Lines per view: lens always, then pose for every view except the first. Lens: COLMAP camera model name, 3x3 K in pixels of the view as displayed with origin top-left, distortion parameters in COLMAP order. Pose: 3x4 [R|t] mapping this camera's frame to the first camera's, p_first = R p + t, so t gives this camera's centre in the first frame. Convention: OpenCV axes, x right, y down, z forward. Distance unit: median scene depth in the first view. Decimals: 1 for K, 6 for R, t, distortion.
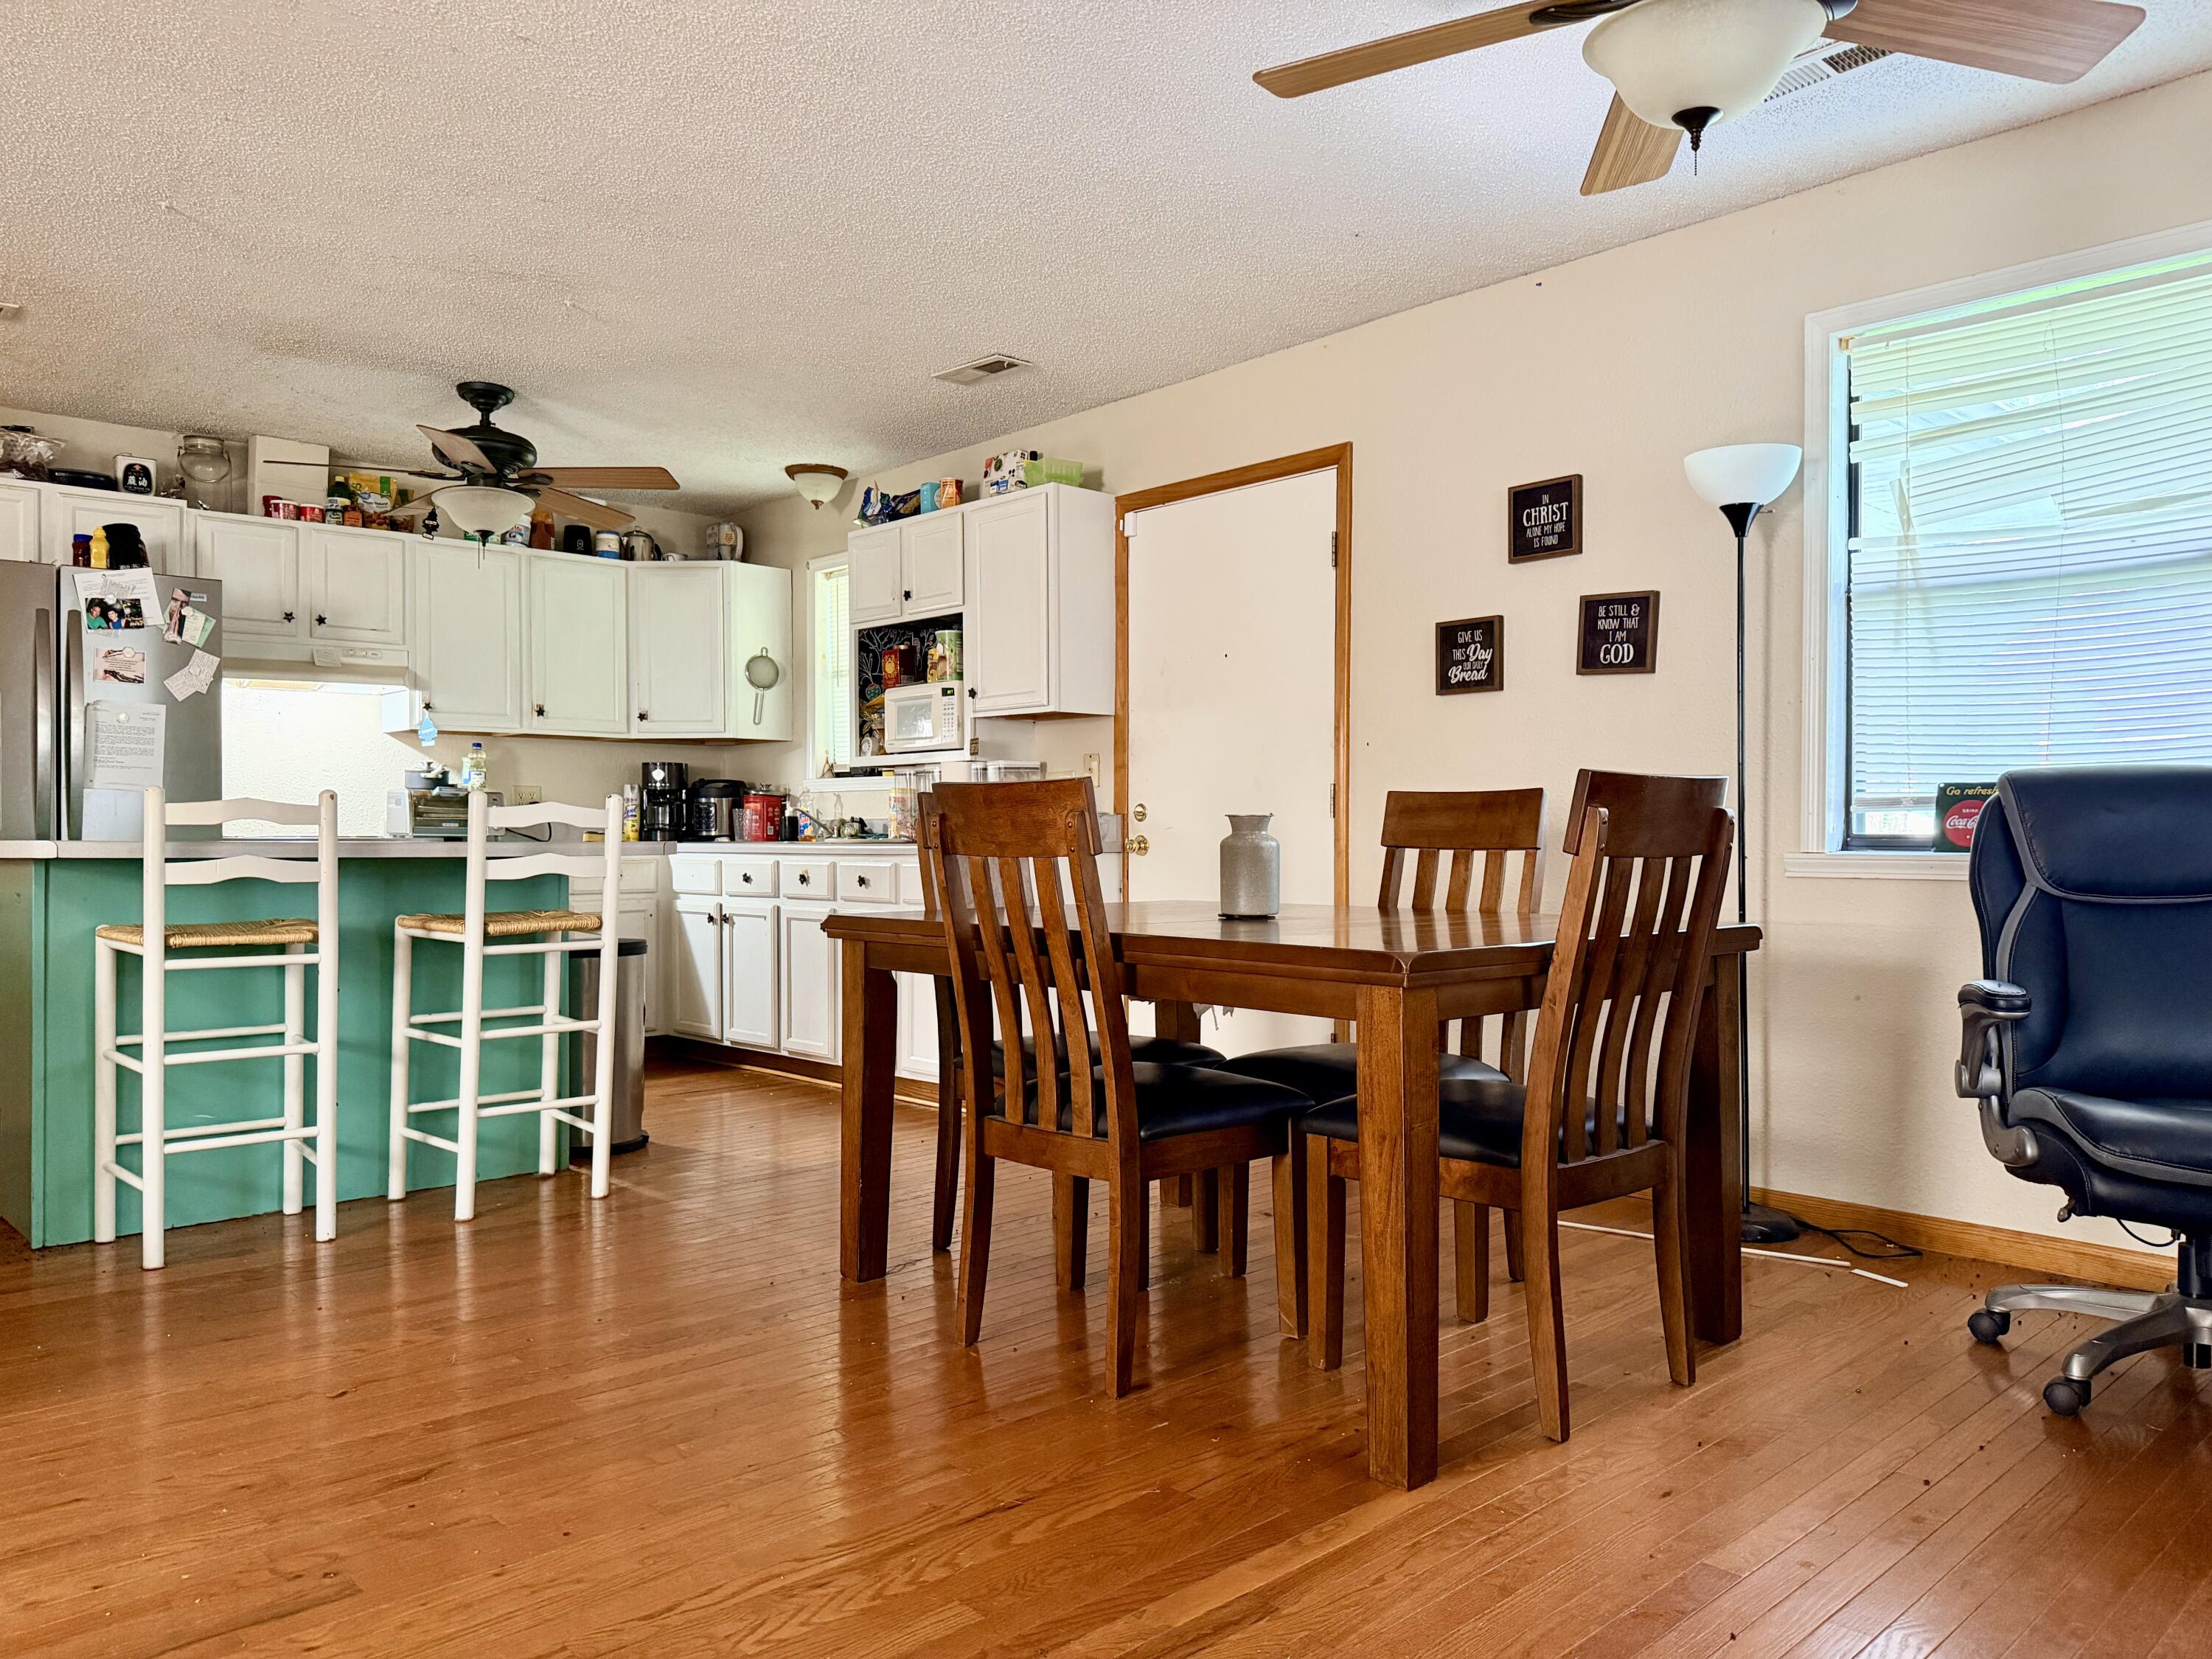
lens RADIAL K [[1555.5, 0, 1106.0], [0, 1555.5, 829.5], [0, 0, 1]] dist [0.051149, -0.053150]
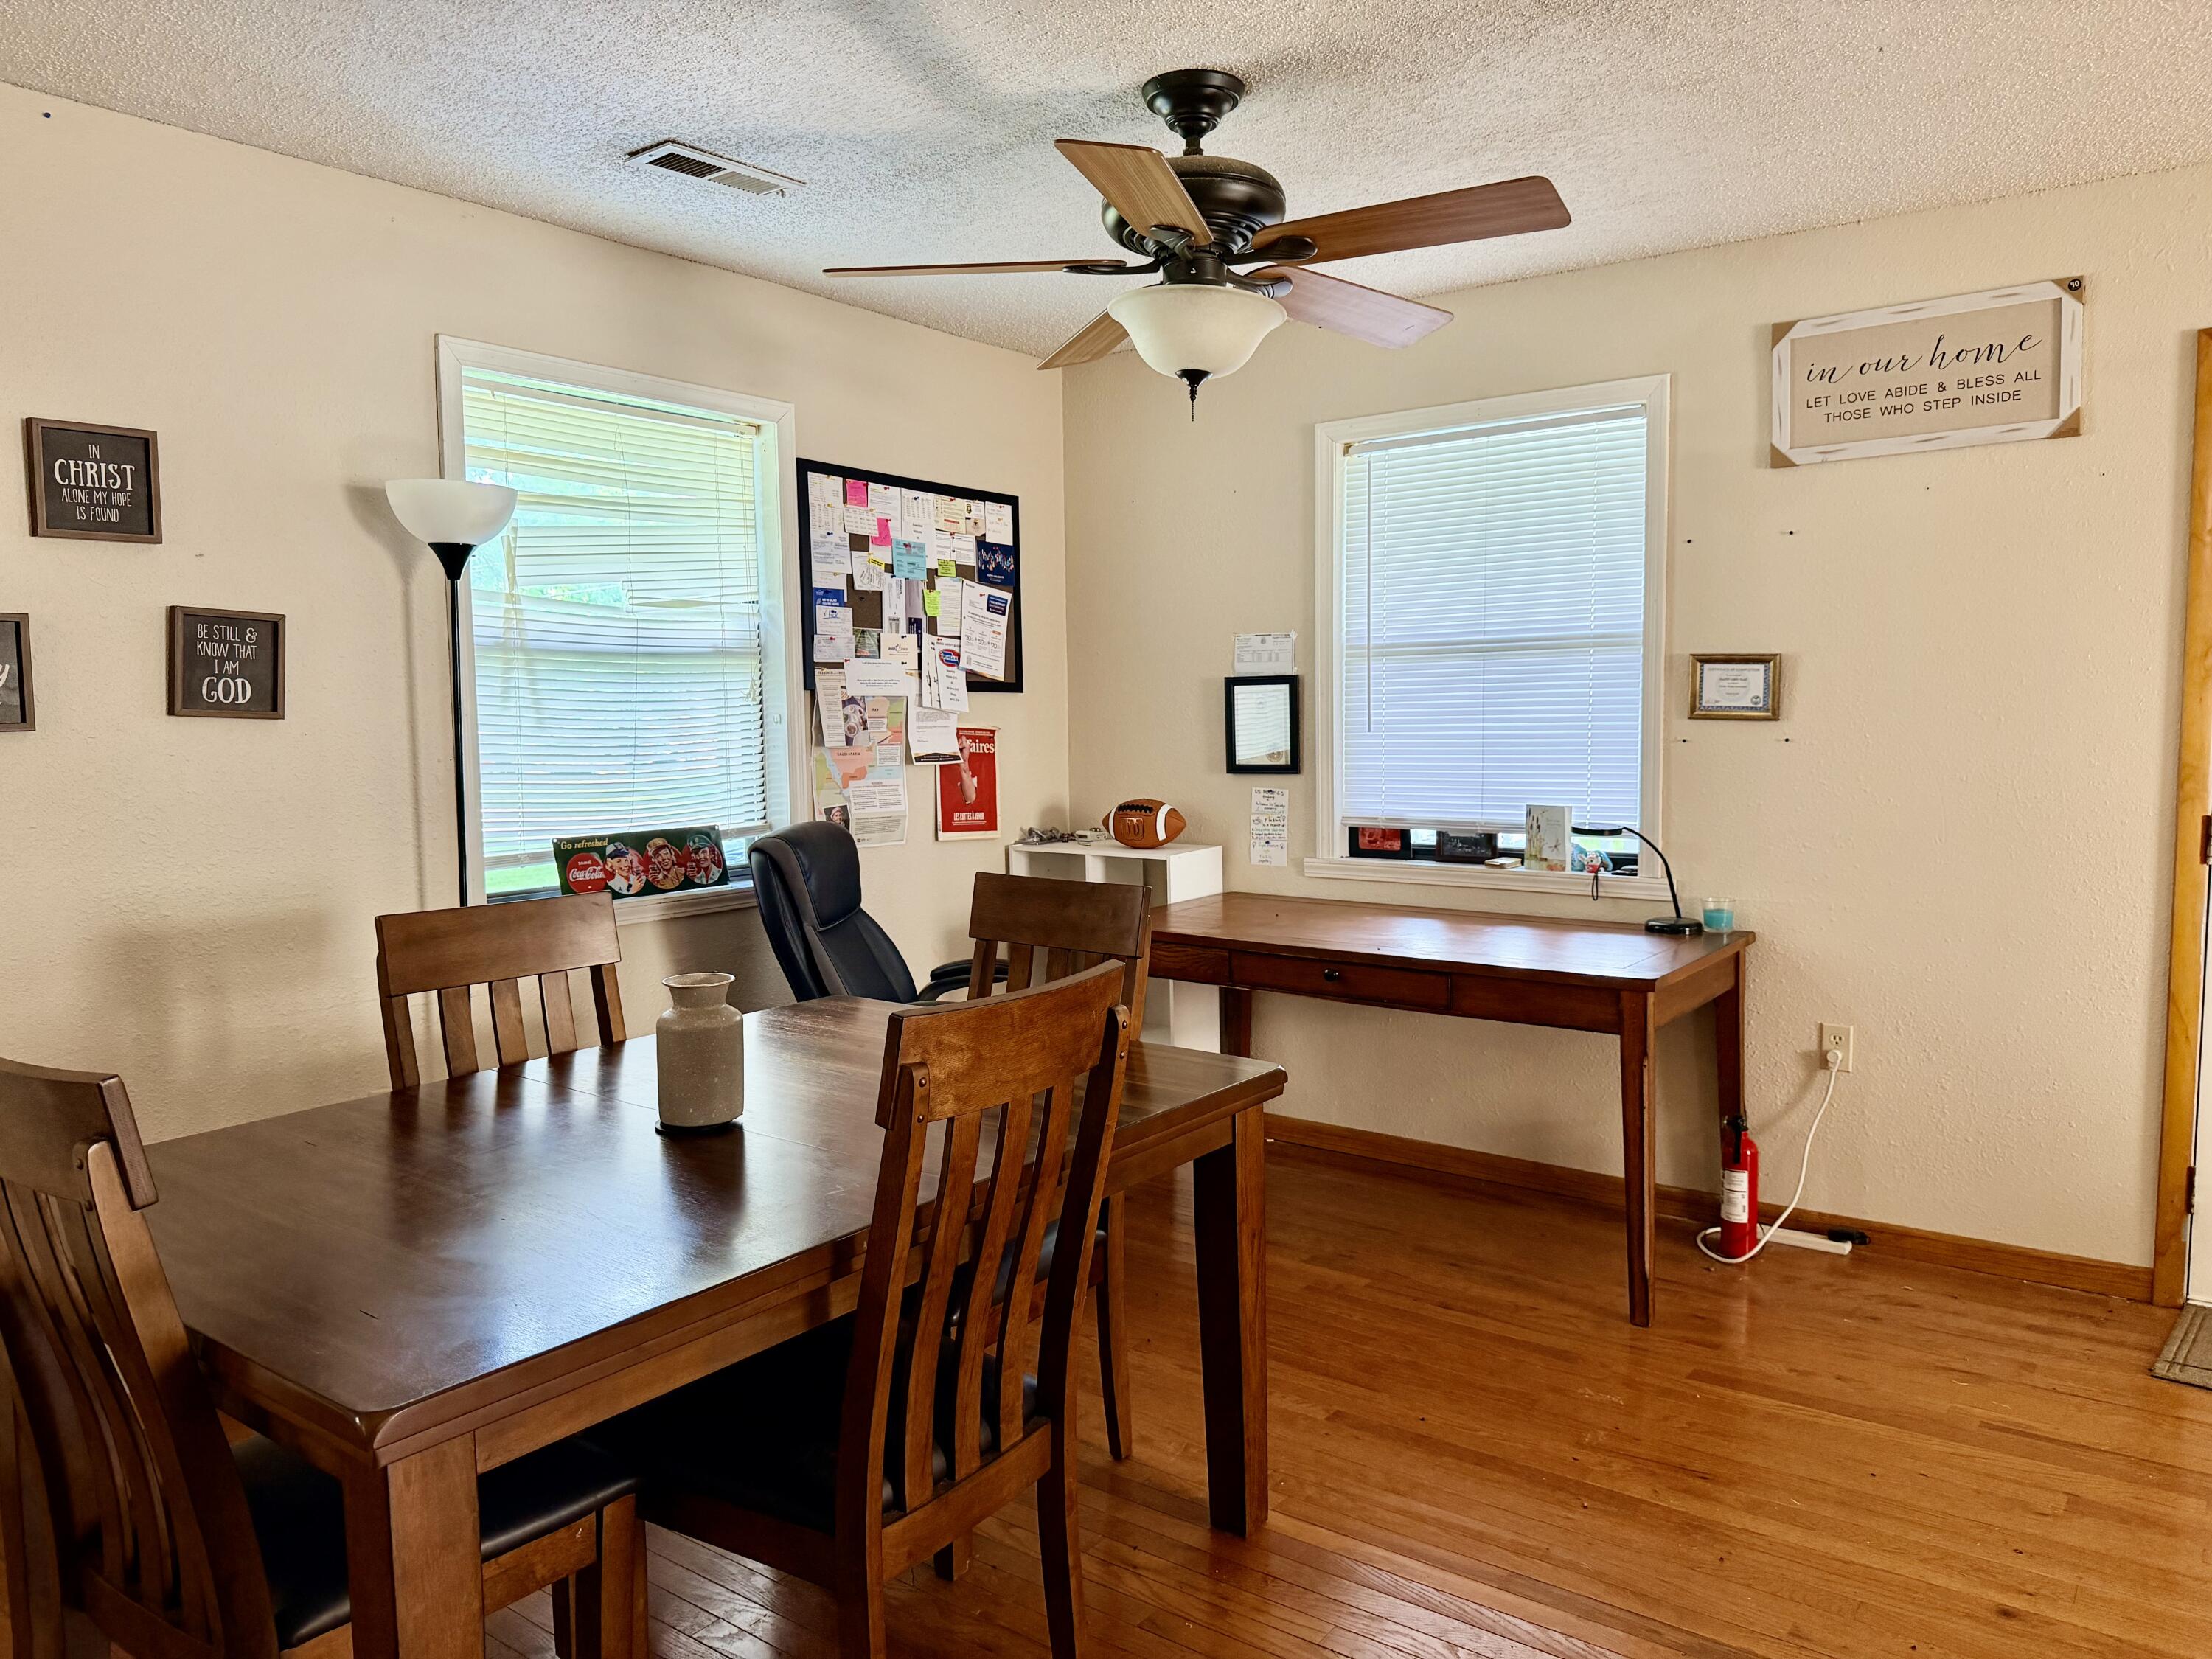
lens RADIAL K [[1555.5, 0, 1106.0], [0, 1555.5, 829.5], [0, 0, 1]] dist [0.051149, -0.053150]
pose [[-0.165764, -0.078034, 0.983073, -0.491162], [0.014360, 0.996568, 0.081527, -0.101985], [-0.986061, 0.027631, -0.164075, 0.714156]]
